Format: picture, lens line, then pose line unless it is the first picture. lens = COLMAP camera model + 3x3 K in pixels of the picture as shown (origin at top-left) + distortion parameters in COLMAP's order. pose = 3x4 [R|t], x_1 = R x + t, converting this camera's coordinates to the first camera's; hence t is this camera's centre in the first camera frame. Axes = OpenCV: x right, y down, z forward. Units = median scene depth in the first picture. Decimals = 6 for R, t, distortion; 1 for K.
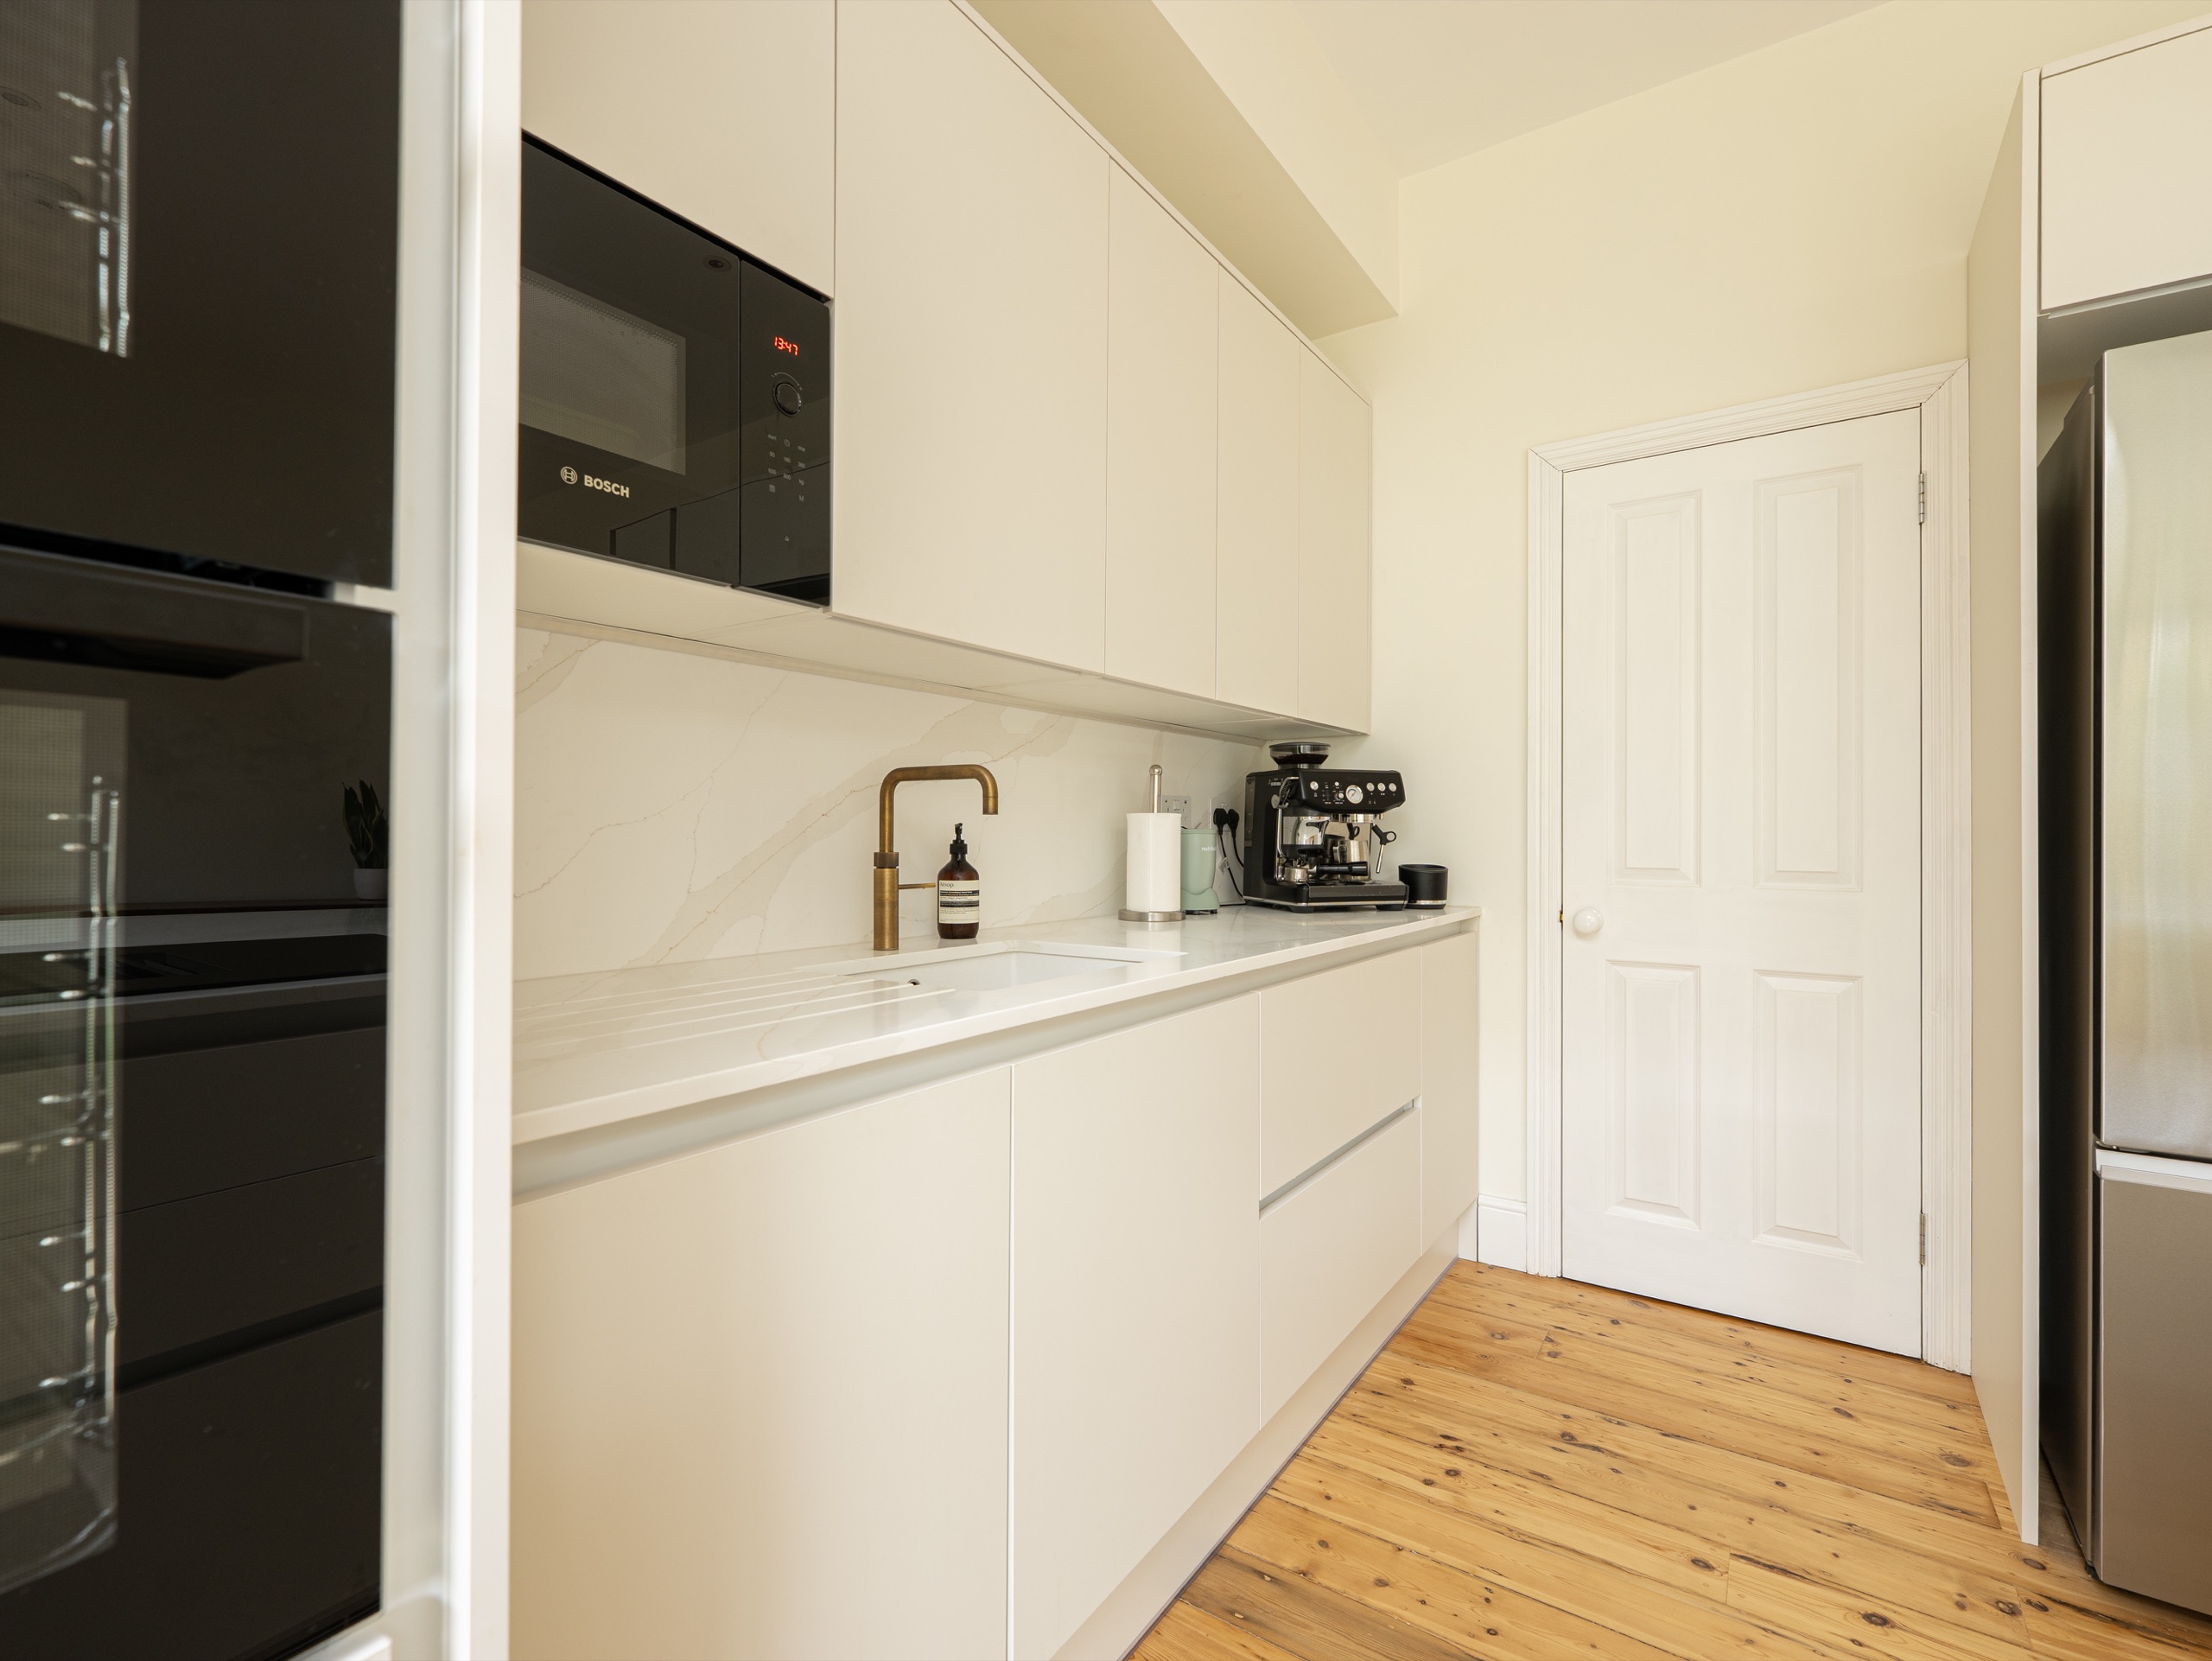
lens RADIAL K [[1017.4, 0, 1097.7], [0, 1017.4, 828.3], [0, 0, 1]] dist [0.004586, -0.002045]
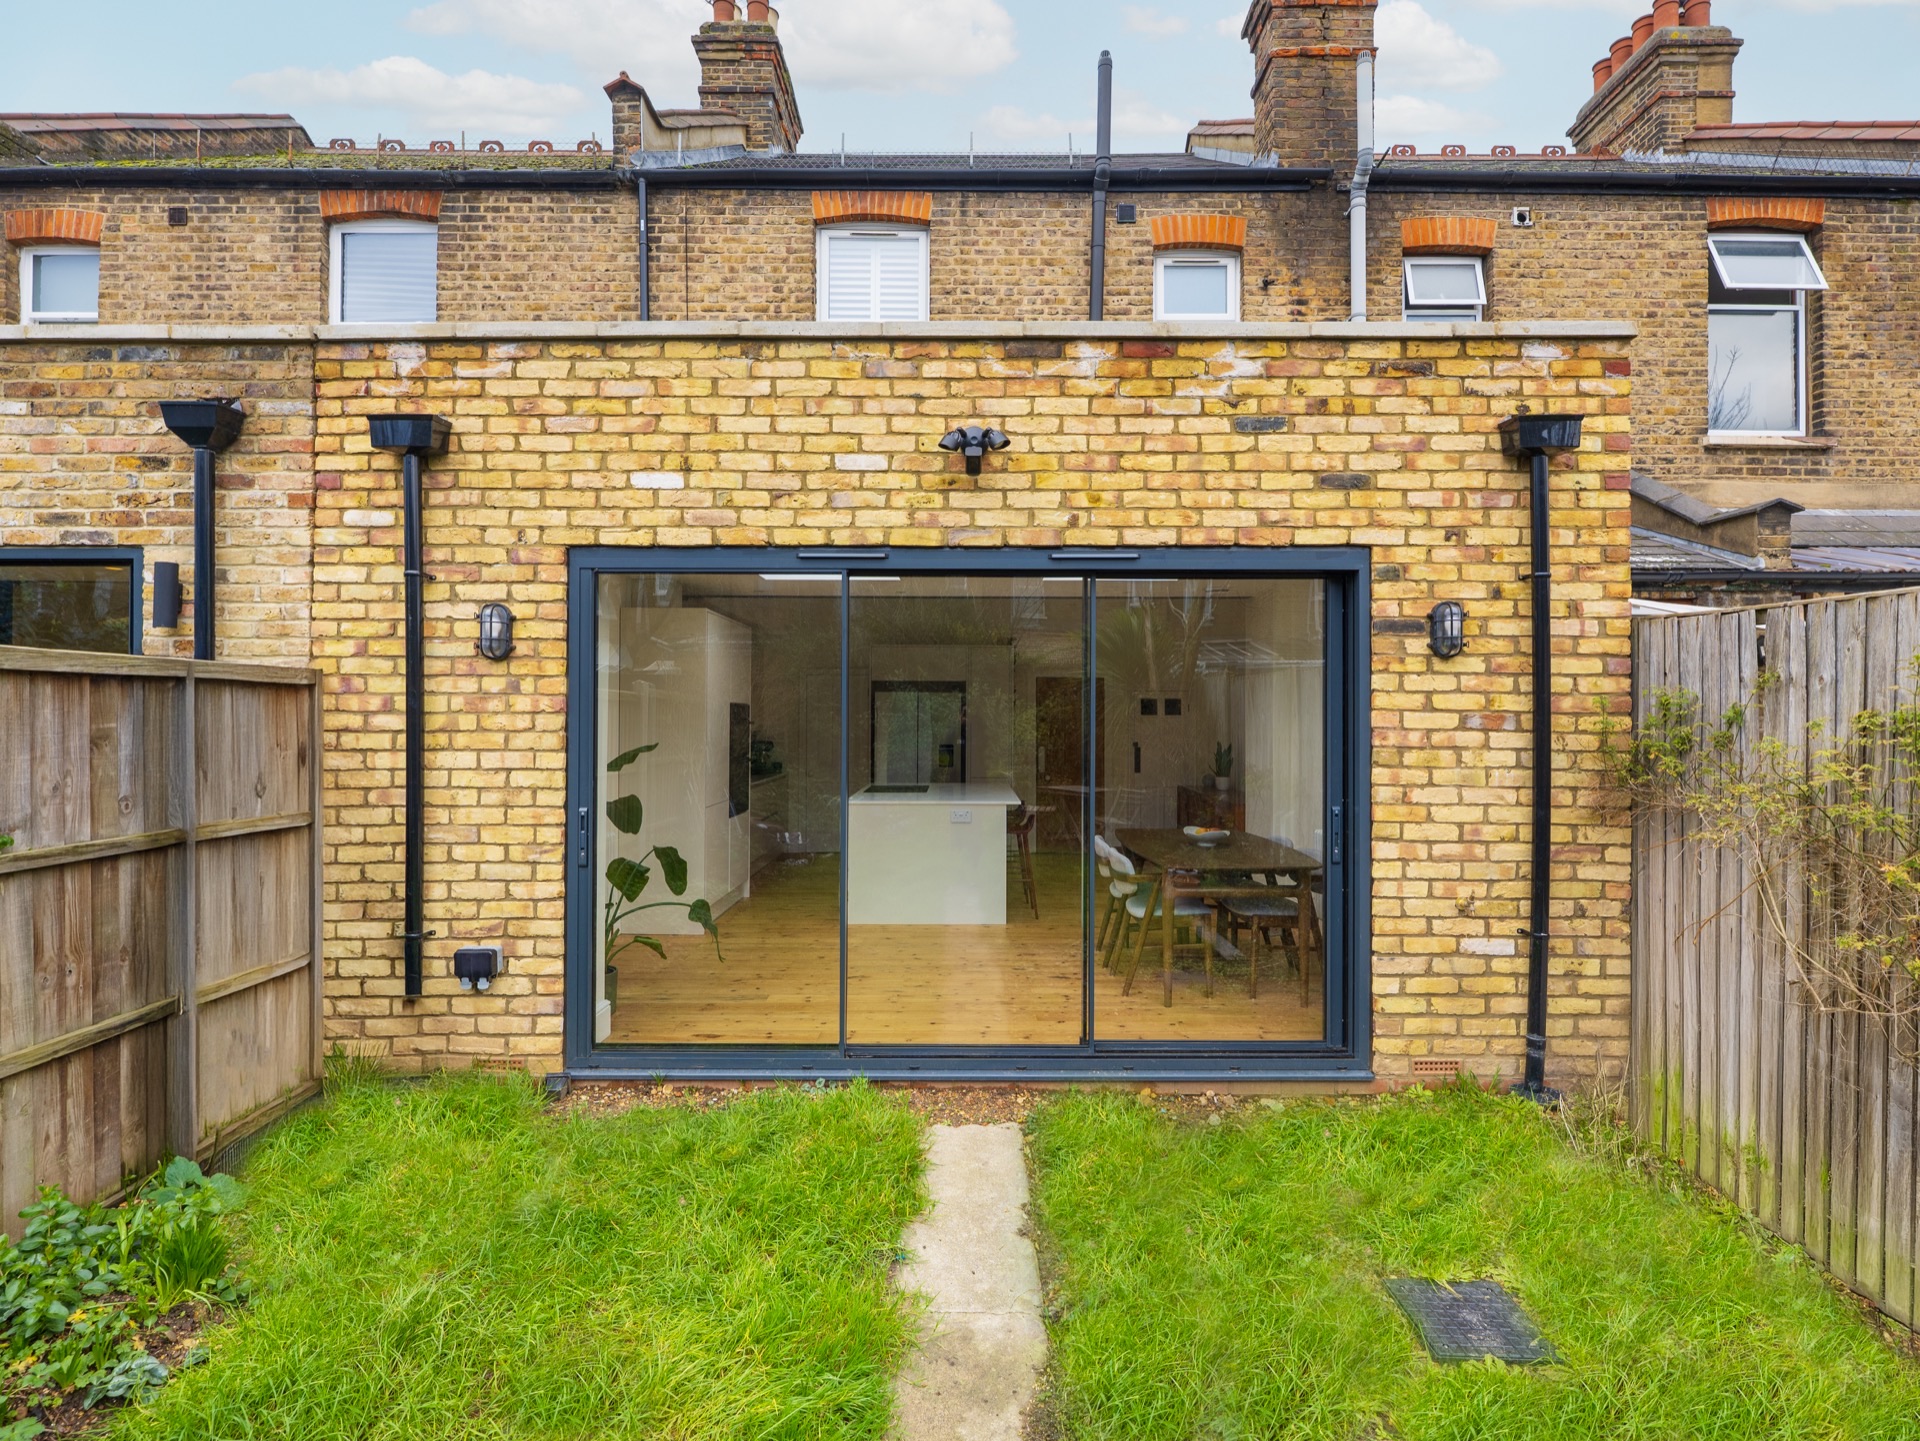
lens RADIAL K [[888.0, 0, 960.7], [0, 888.0, 721.2], [0, 0, 1]] dist [-0.000408, -0.000001]
pose [[0.827344, -0.004363, 0.561679, -1.506539], [-0.001020, 0.999957, 0.009270, -0.230454], [-0.561695, -0.008242, 0.827303, -3.345842]]
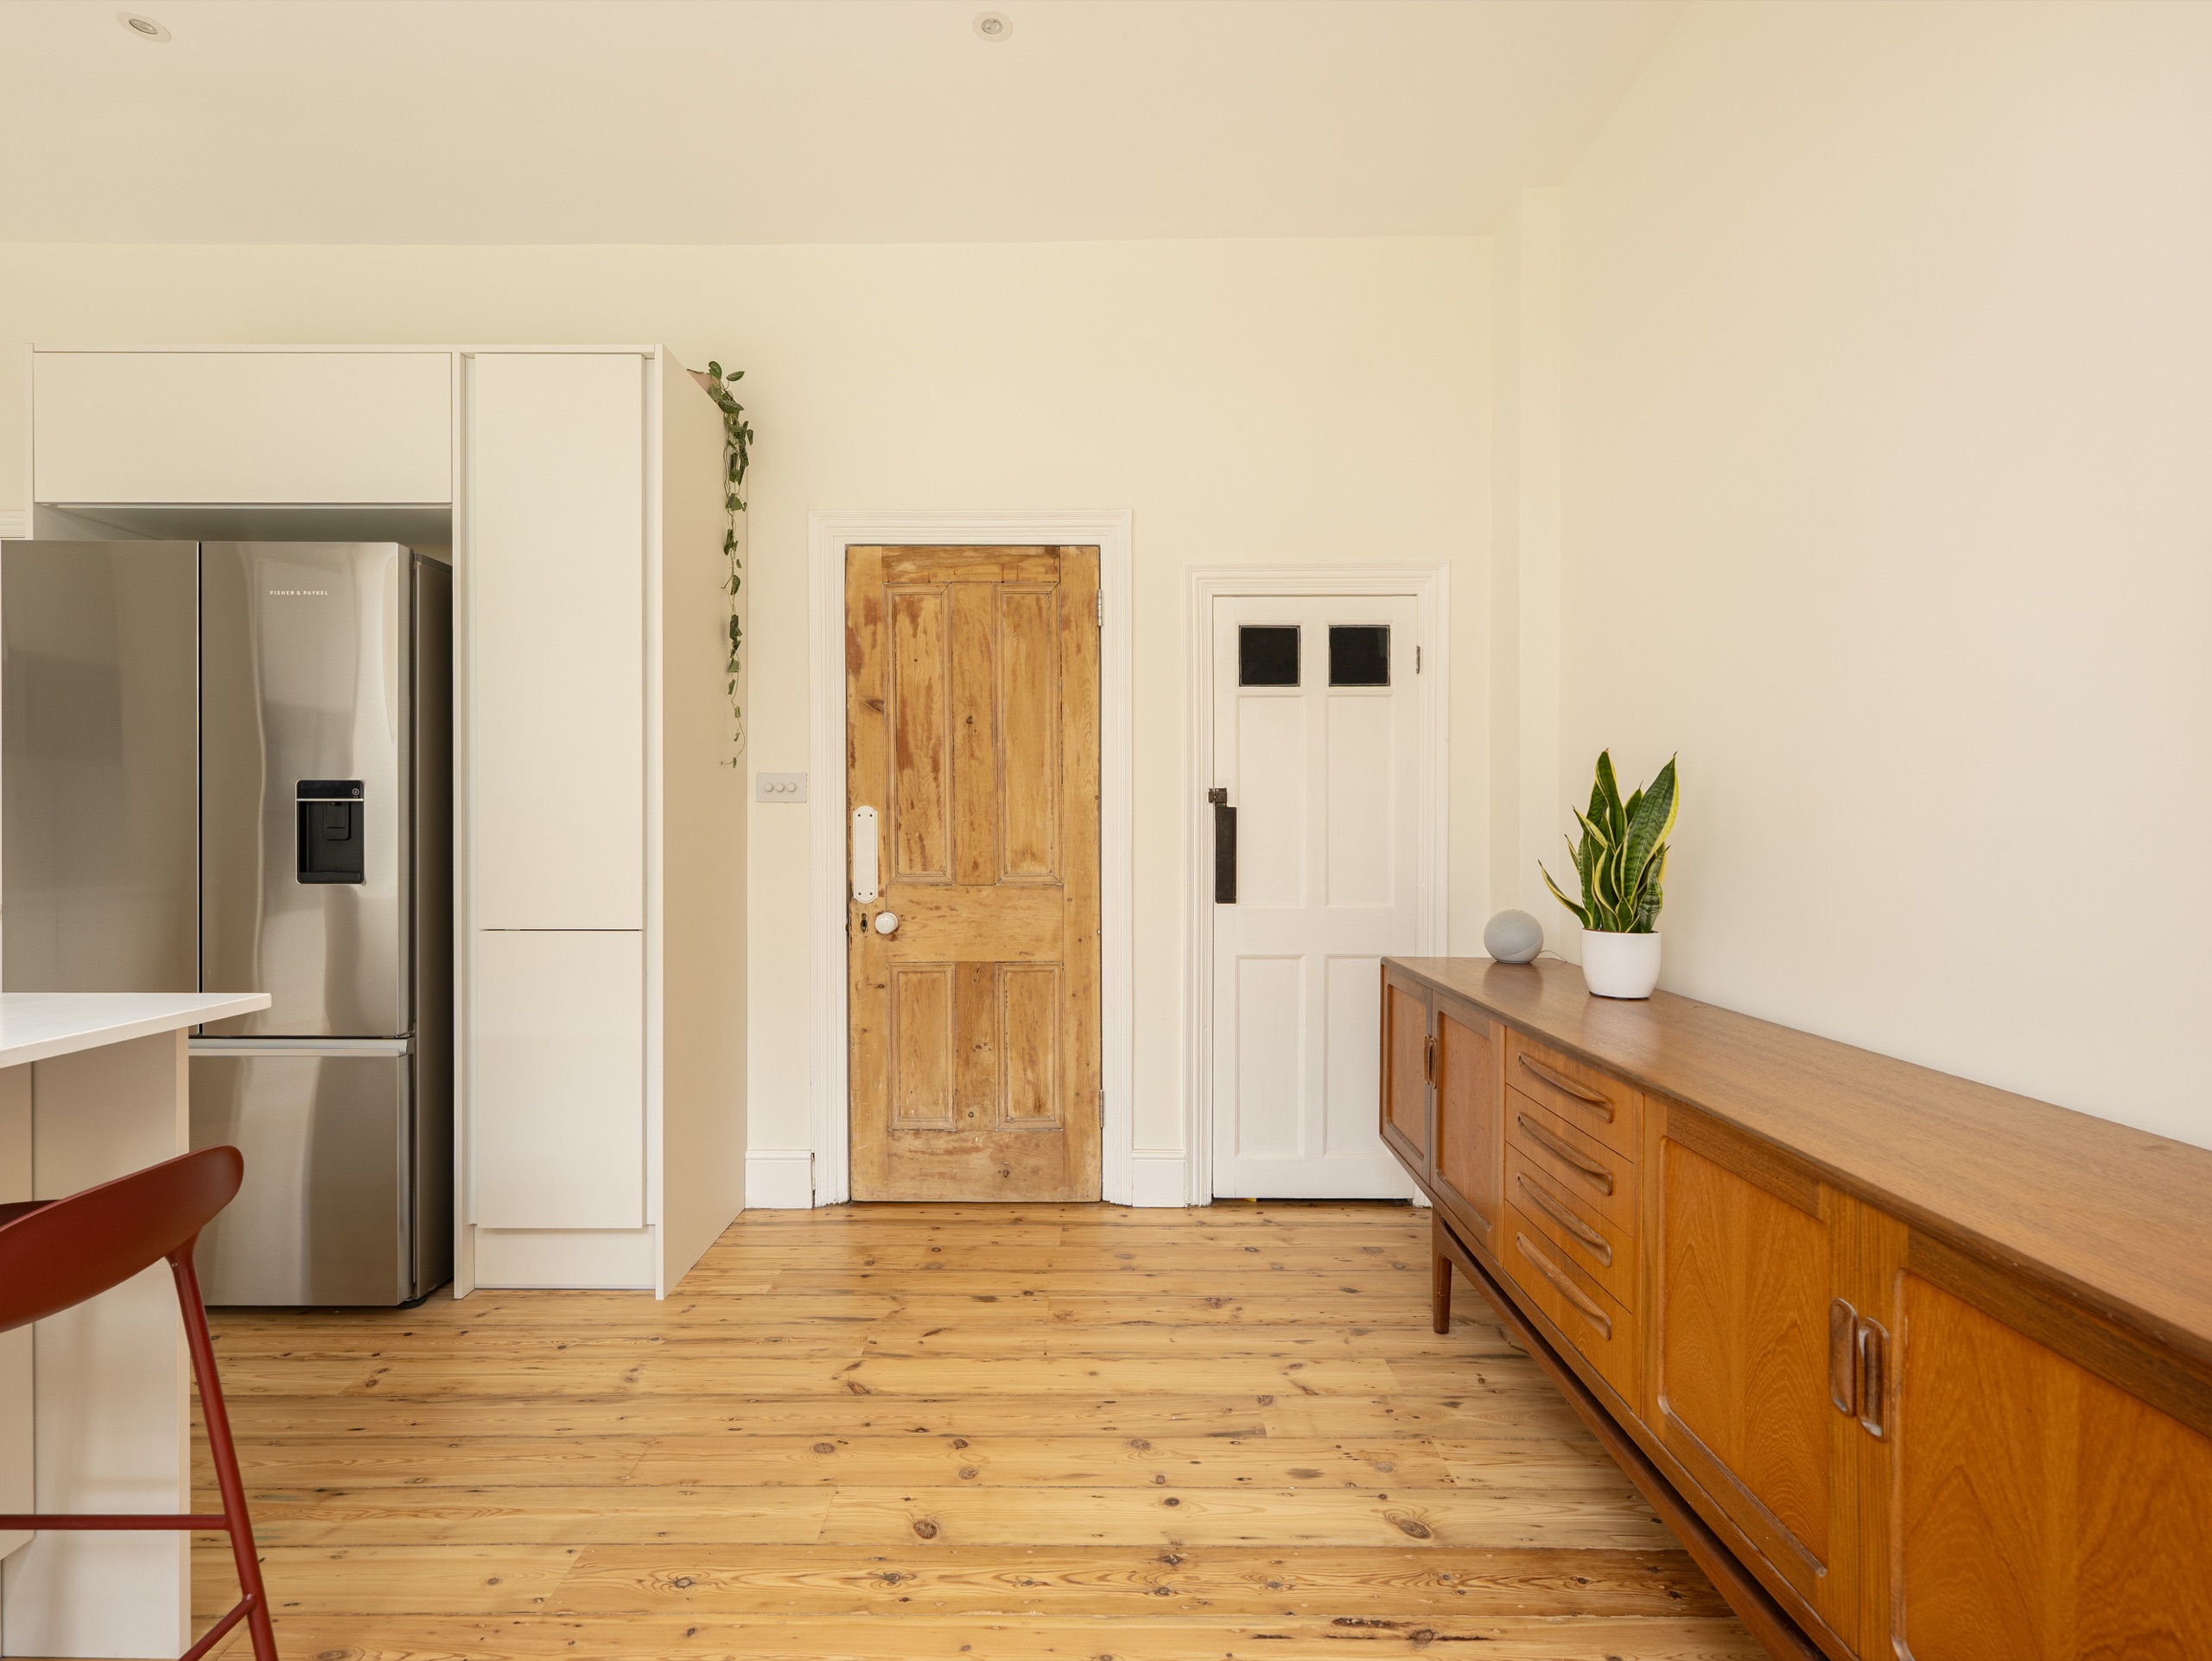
lens RADIAL K [[1017.4, 0, 1095.0], [0, 1017.4, 829.8], [0, 0, 1]] dist [0.004586, -0.002045]
pose [[0.826629, -0.006684, 0.562707, 1.088426], [-0.000773, 0.999915, 0.013014, -0.025506], [-0.562747, -0.011193, 0.826554, -0.932539]]
